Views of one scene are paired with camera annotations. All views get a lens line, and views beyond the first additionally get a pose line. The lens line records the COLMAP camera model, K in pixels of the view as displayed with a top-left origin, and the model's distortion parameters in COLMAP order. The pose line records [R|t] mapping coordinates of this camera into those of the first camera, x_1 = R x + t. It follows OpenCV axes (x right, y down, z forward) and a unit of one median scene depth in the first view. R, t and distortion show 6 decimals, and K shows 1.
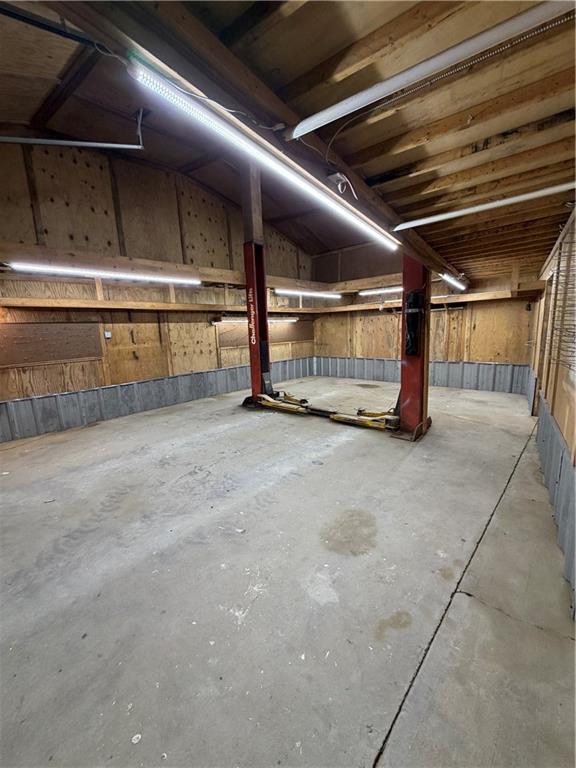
lens RADIAL K [[305.7, 0, 287.5], [0, 305.7, 381.3], [0, 0, 1]] dist [-0.000176, 0.000196]
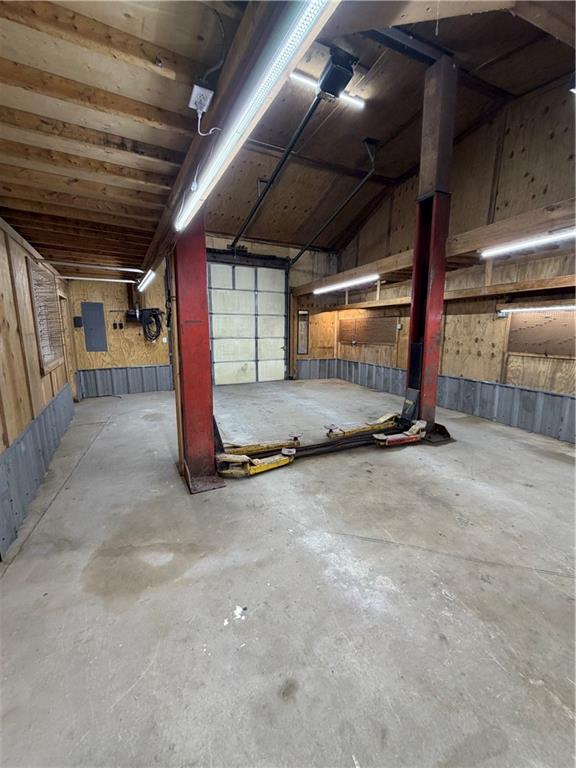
lens RADIAL K [[305.7, 0, 287.5], [0, 305.7, 381.3], [0, 0, 1]] dist [-0.000176, 0.000196]
pose [[-0.422945, 0.191301, -0.885732, 0.793329], [-0.136064, 0.952973, 0.270795, -0.232924], [0.895882, 0.235048, -0.377026, 1.211808]]
